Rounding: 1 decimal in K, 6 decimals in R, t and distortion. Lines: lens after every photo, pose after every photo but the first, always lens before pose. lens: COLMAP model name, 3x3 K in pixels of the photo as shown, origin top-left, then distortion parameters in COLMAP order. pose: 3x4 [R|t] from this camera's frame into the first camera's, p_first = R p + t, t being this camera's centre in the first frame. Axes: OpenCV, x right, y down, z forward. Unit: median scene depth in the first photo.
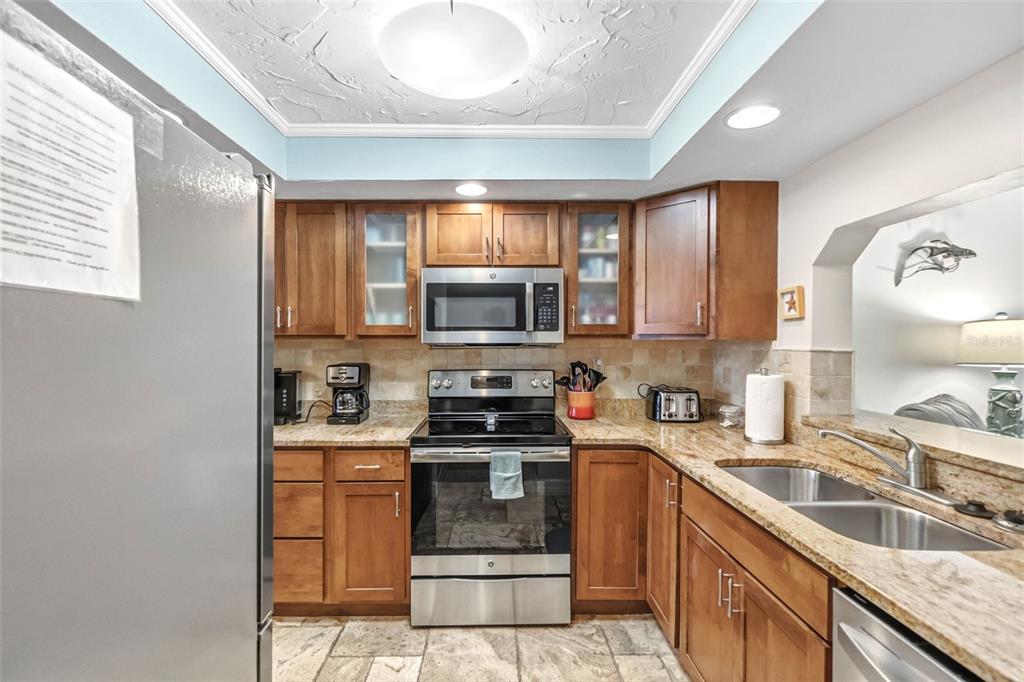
lens RADIAL K [[466.2, 0, 508.4], [0, 466.2, 341.4], [0, 0, 1]] dist [-0.000640, -0.000298]
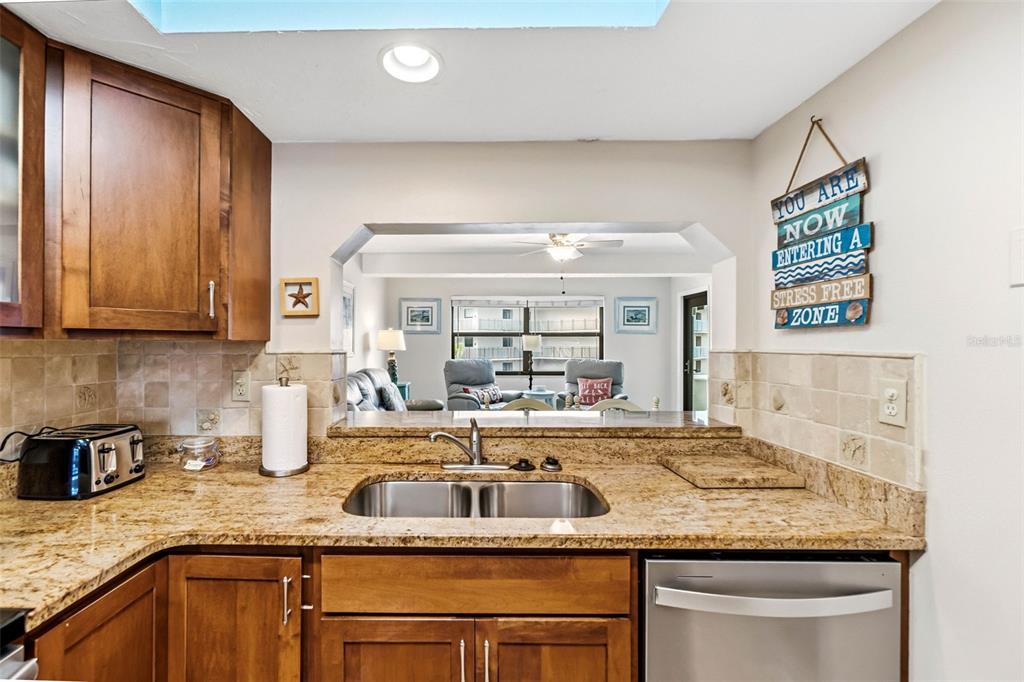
lens RADIAL K [[442.2, 0, 505.6], [0, 442.2, 345.3], [0, 0, 1]] dist [-0.016660, 0.000134]
pose [[0.031307, -0.007106, 0.999485, -0.150815], [0.003753, 0.999969, 0.006992, 0.000780], [-0.999503, 0.003532, 0.031333, 0.534754]]
